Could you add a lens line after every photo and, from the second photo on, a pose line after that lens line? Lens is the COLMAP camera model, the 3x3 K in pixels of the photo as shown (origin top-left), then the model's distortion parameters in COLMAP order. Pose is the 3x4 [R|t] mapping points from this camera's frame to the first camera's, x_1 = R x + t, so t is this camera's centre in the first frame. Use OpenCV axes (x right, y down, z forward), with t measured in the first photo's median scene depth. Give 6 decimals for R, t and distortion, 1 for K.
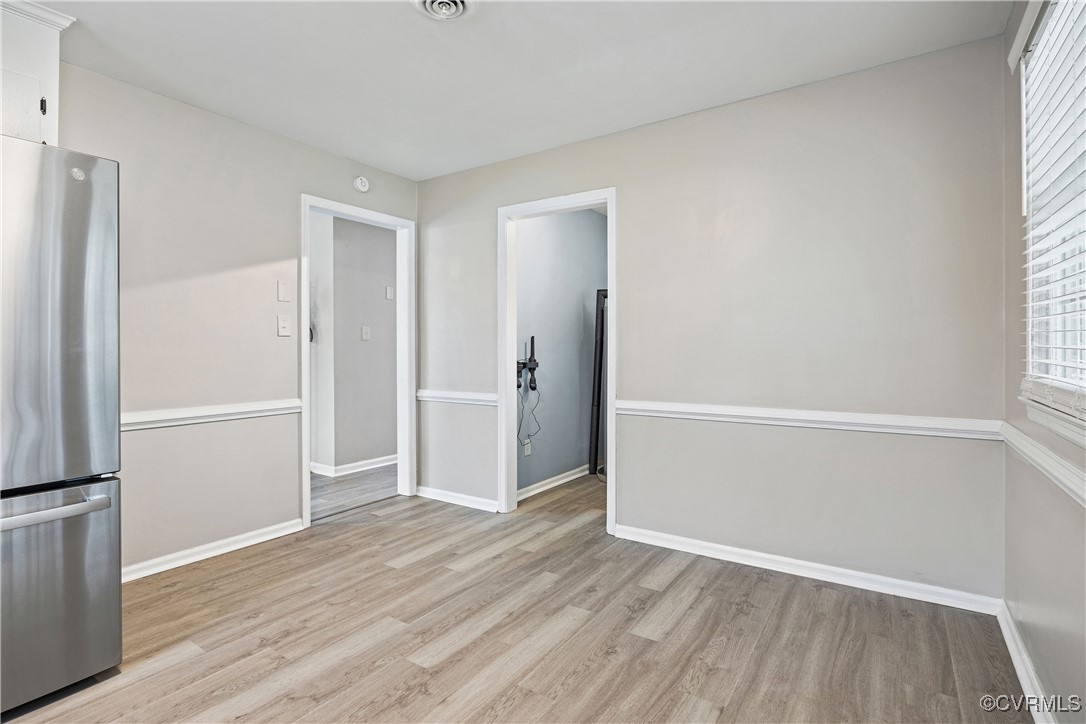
lens RADIAL K [[534.2, 0, 527.0], [0, 534.2, 354.1], [0, 0, 1]] dist [-0.010214, 0.000128]
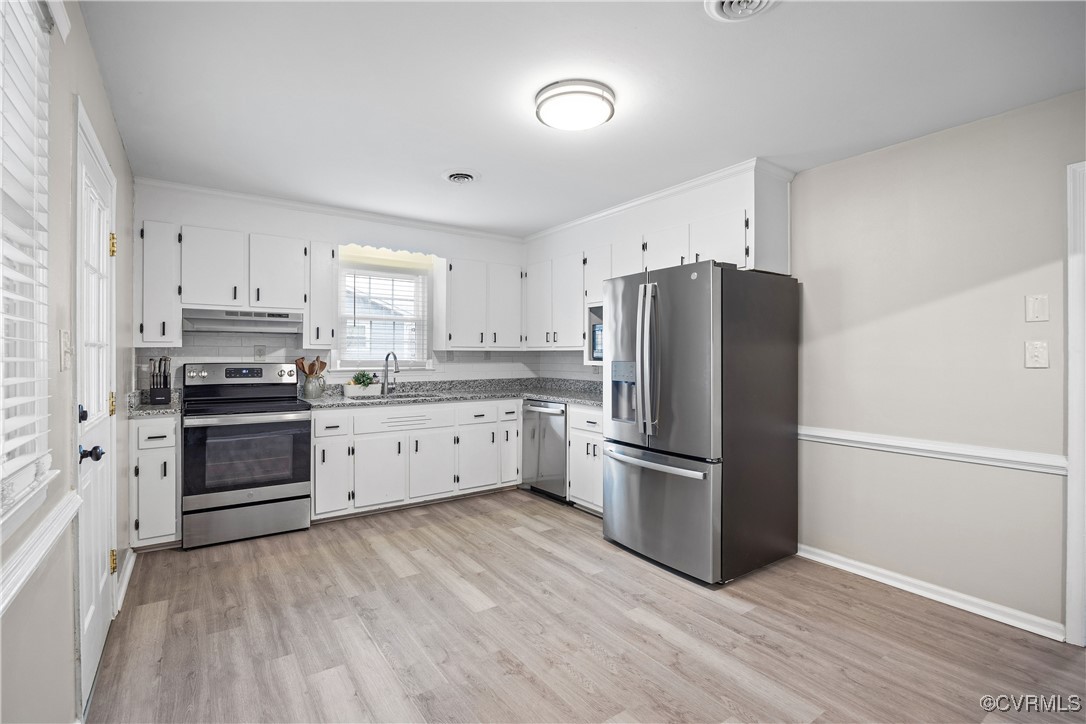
lens RADIAL K [[504.2, 0, 542.0], [0, 504.2, 351.6], [0, 0, 1]] dist [-0.014235, 0.000014]
pose [[-0.337601, -0.001273, -0.941289, 0.624473], [-0.011896, 0.999925, 0.002914, -0.071808], [0.941214, 0.012181, -0.337590, 0.823488]]
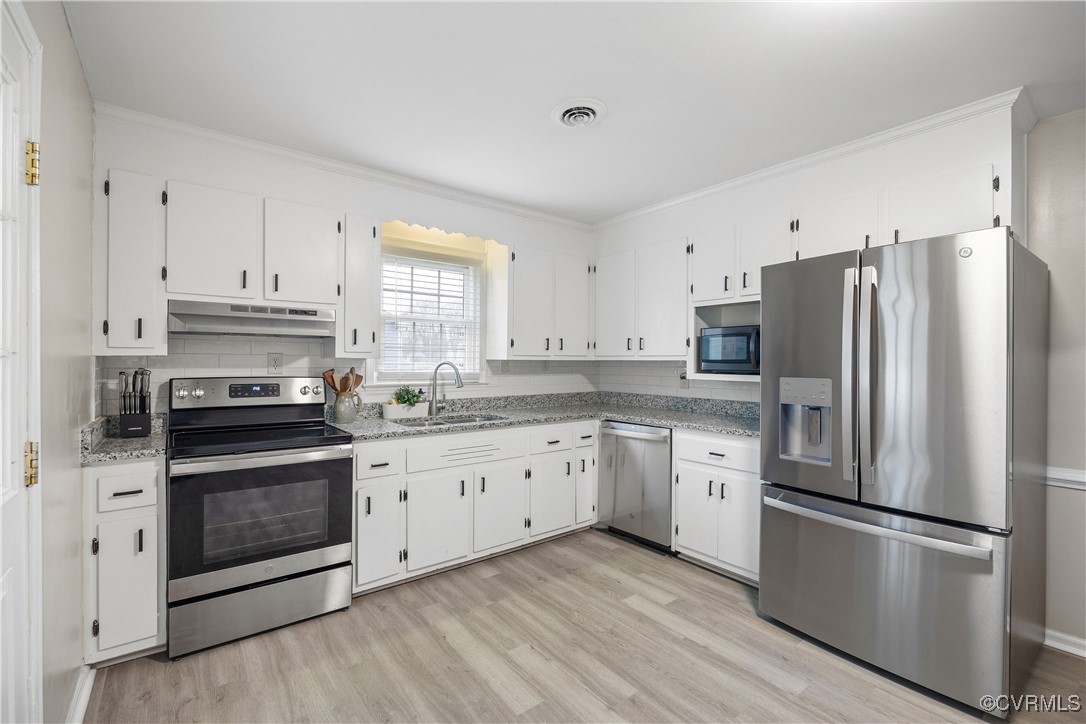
lens RADIAL K [[481.3, 0, 543.1], [0, 481.3, 359.7], [0, 0, 1]] dist [-0.011106, 0.000597]
pose [[-0.296824, 0.000206, -0.954932, 0.297327], [-0.015068, 0.999874, 0.004899, -0.075603], [0.954813, 0.015843, -0.296784, 0.347233]]
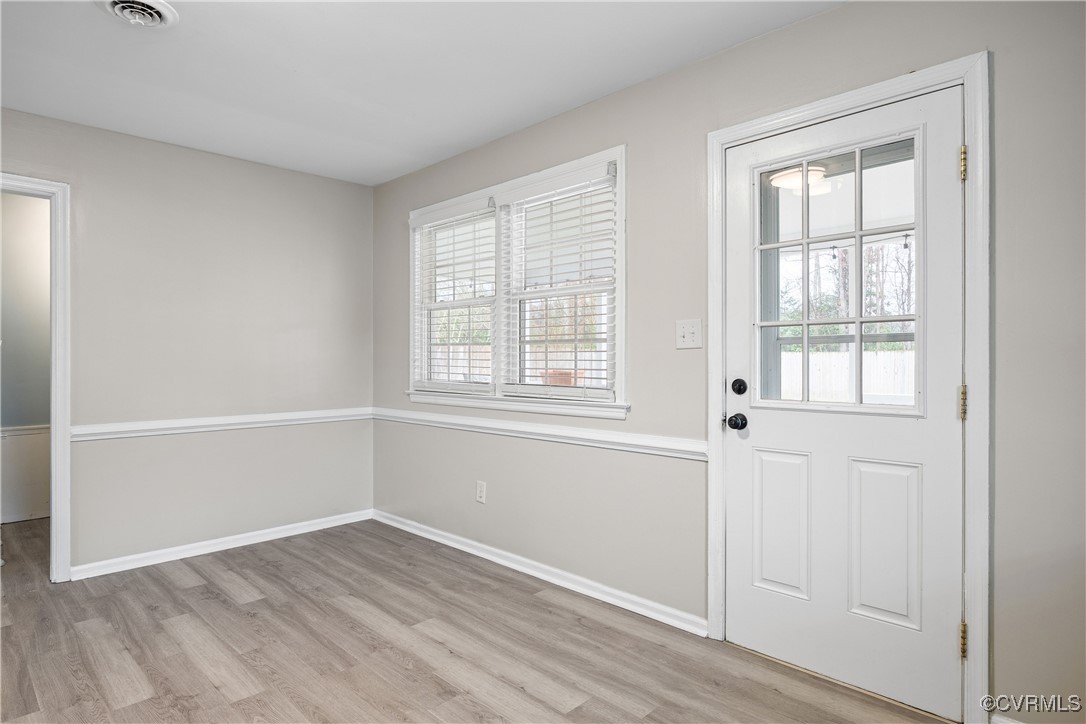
lens RADIAL K [[611.6, 0, 535.2], [0, 611.6, 358.8], [0, 0, 1]] dist [-0.000079, 0.000040]
pose [[0.188049, 0.006488, 0.982138, -0.954193], [0.012232, 0.999885, -0.008948, -0.009799], [-0.982084, 0.013696, 0.187948, 0.073660]]
